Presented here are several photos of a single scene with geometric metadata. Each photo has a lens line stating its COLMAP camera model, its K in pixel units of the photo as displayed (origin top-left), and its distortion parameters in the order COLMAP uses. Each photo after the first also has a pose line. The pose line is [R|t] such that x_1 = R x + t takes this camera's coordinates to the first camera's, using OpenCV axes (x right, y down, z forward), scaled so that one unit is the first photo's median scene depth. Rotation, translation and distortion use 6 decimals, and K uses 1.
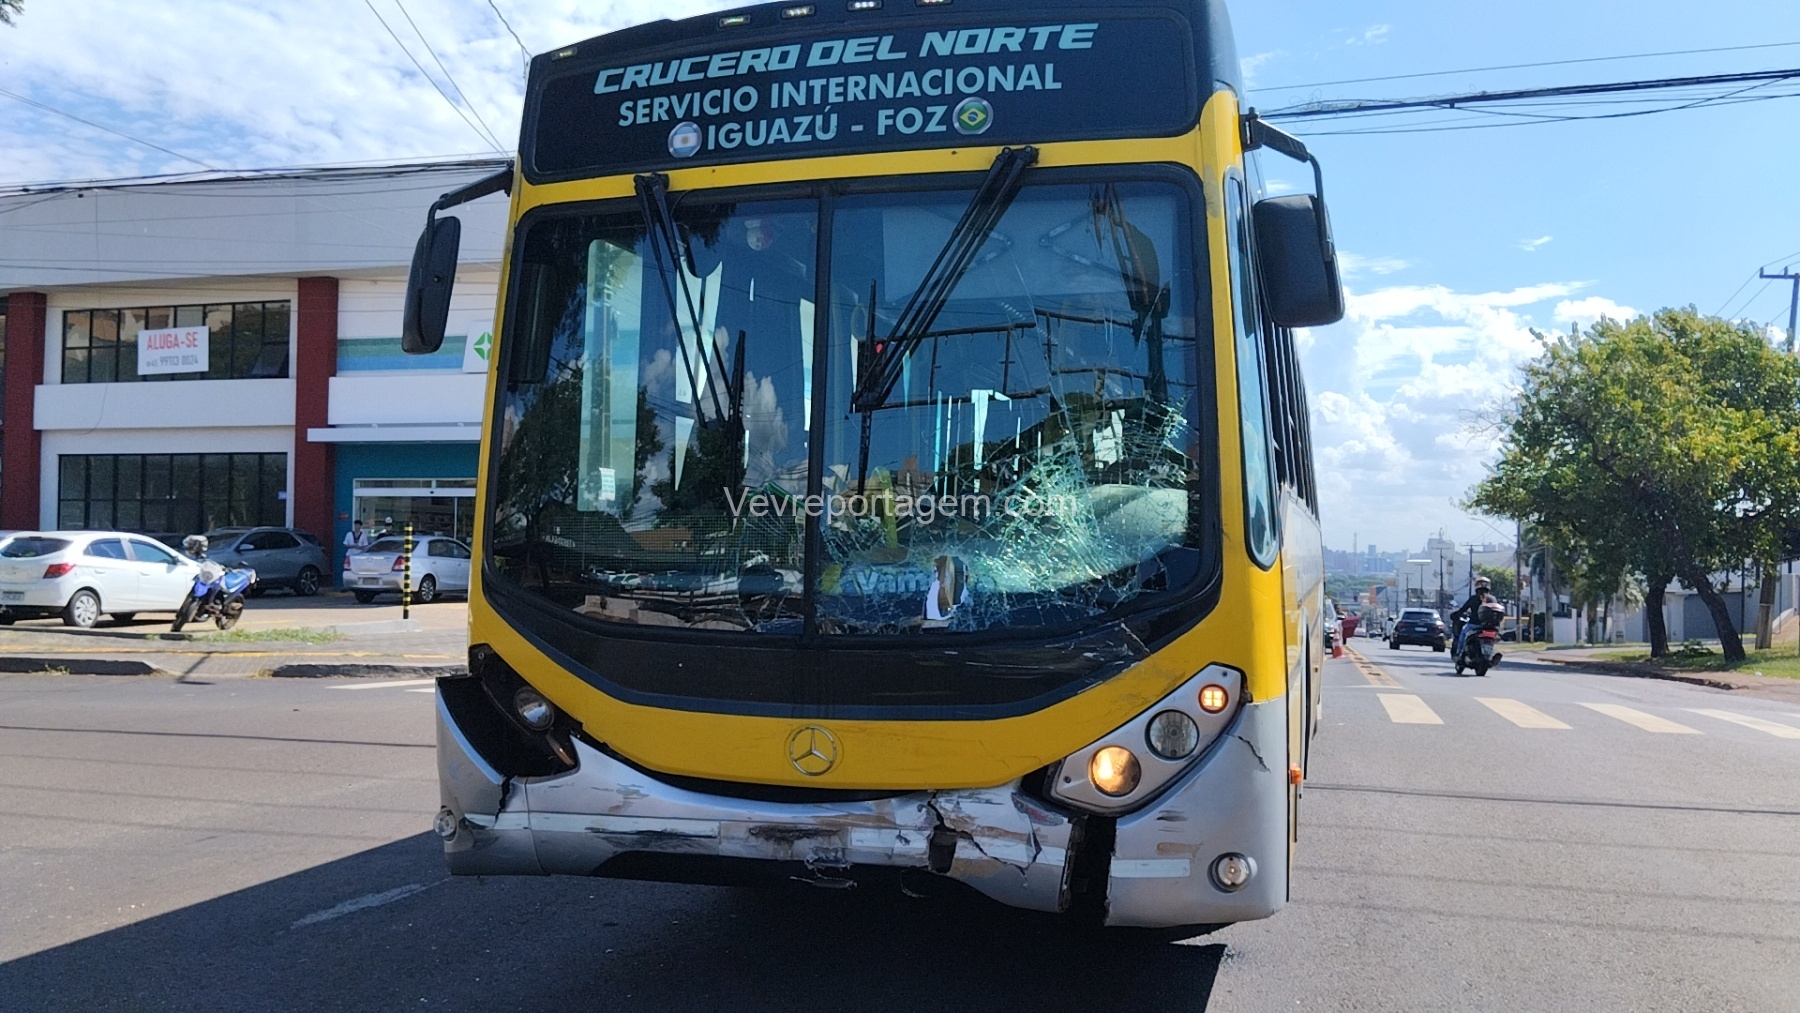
lens RADIAL K [[1459.0, 0, 898.0], [0, 1459.0, 506.4], [0, 0, 1]] dist [0.098502, -0.193992]
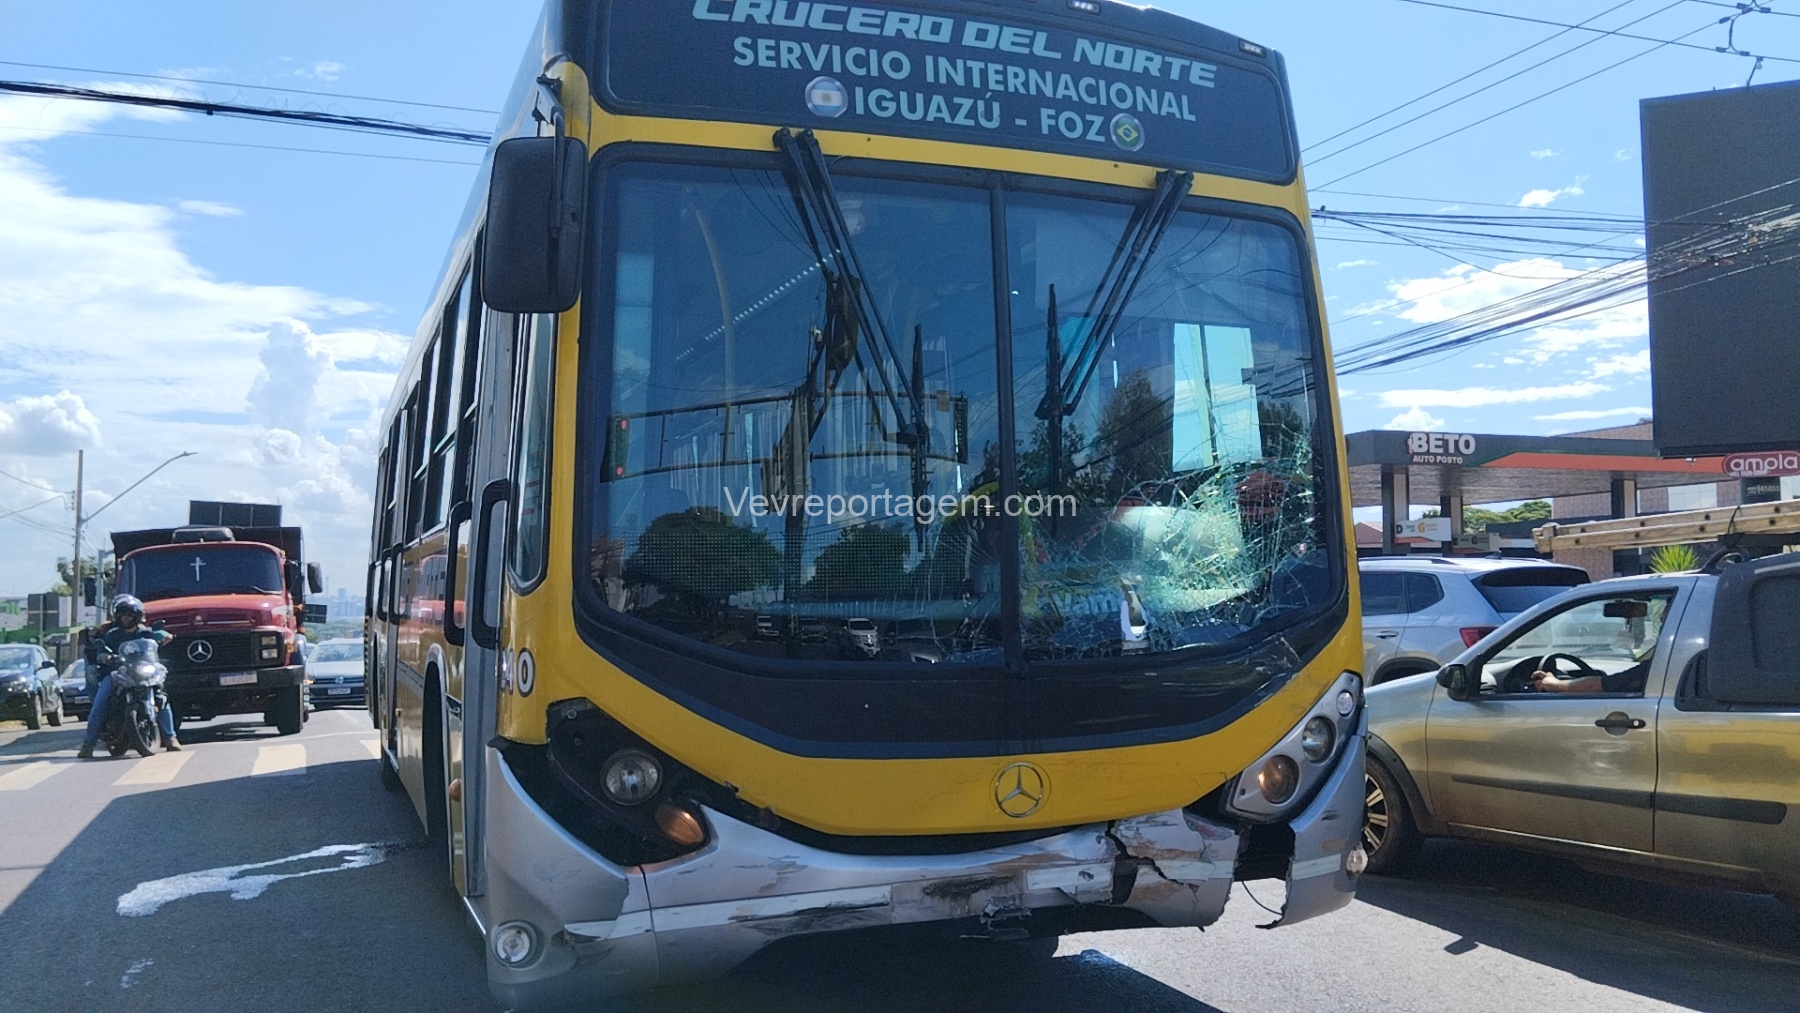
lens RADIAL K [[1459.0, 0, 898.0], [0, 1459.0, 506.4], [0, 0, 1]] dist [0.098502, -0.193992]
pose [[0.786639, 0.021323, 0.617045, -0.668641], [-0.004105, 0.999562, -0.029308, 0.016596], [-0.617400, 0.020521, 0.786382, 0.314667]]
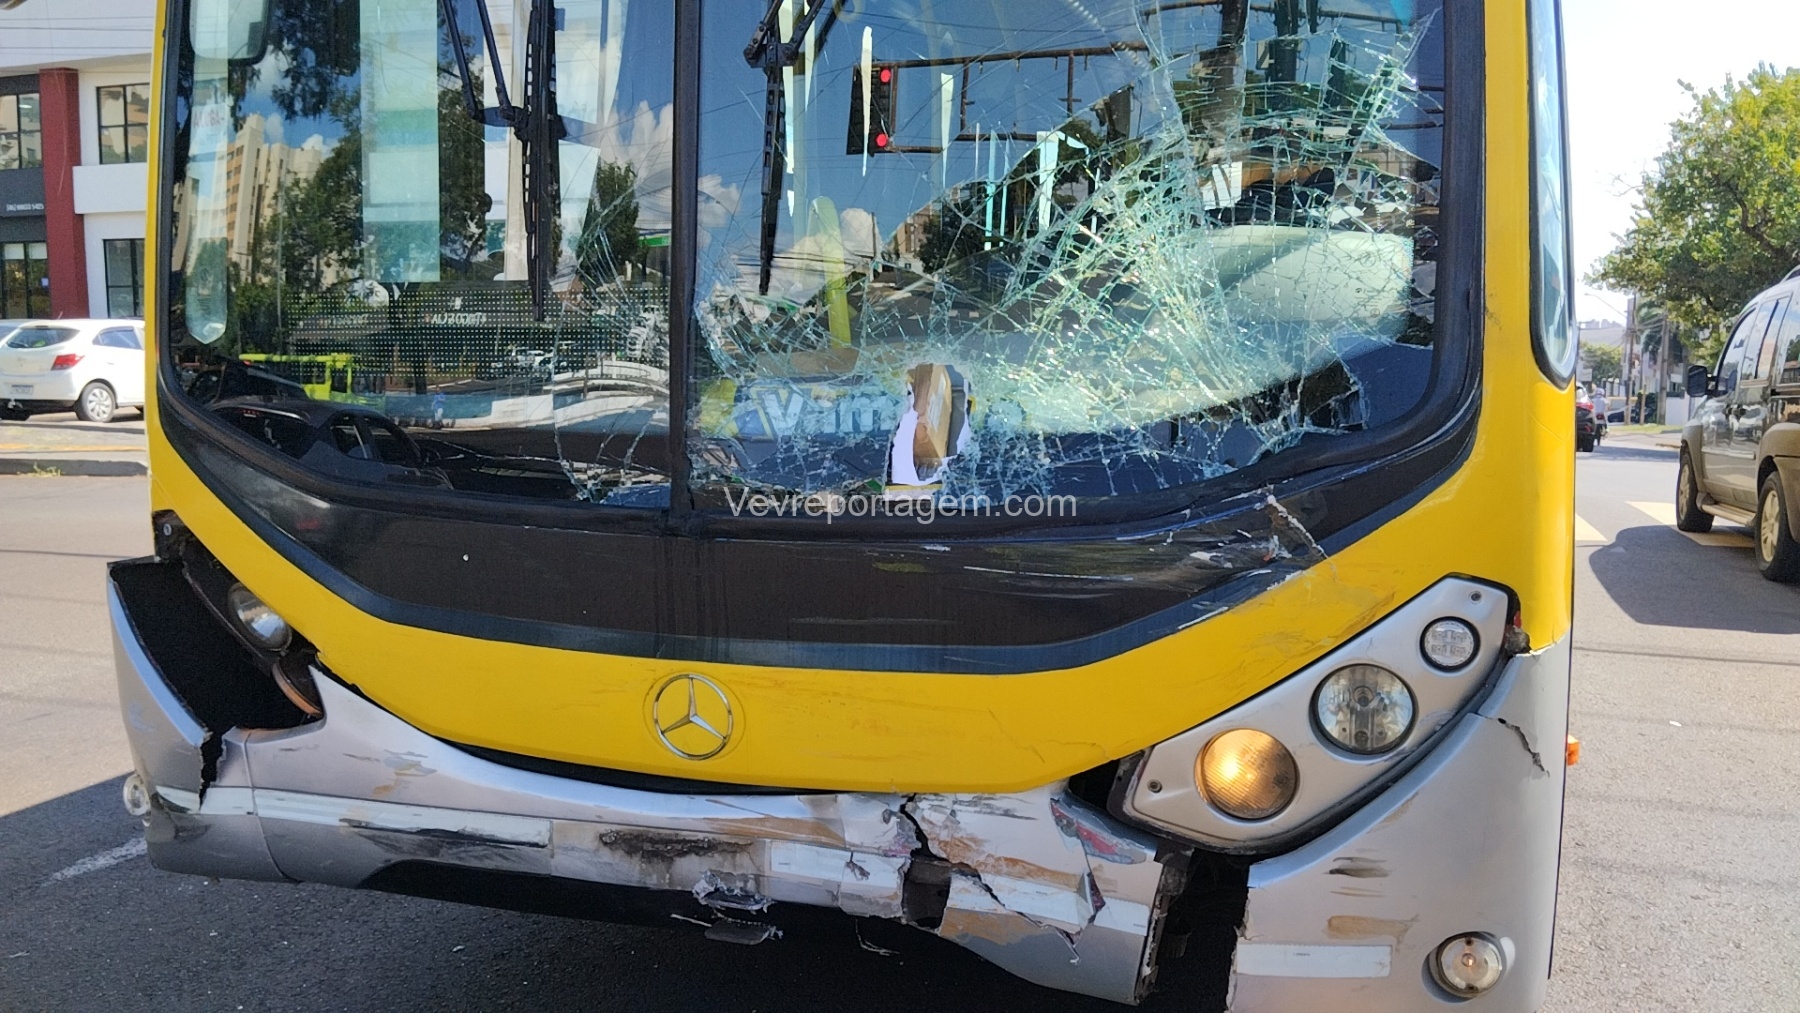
lens RADIAL K [[1463.8, 0, 899.0], [0, 1463.8, 518.7], [0, 0, 1]] dist [0.093170, -0.185927]
pose [[0.998521, -0.000032, -0.054360, 0.048895], [0.008435, 0.987978, 0.154367, 0.007449], [0.053702, -0.154597, 0.986517, 0.454959]]
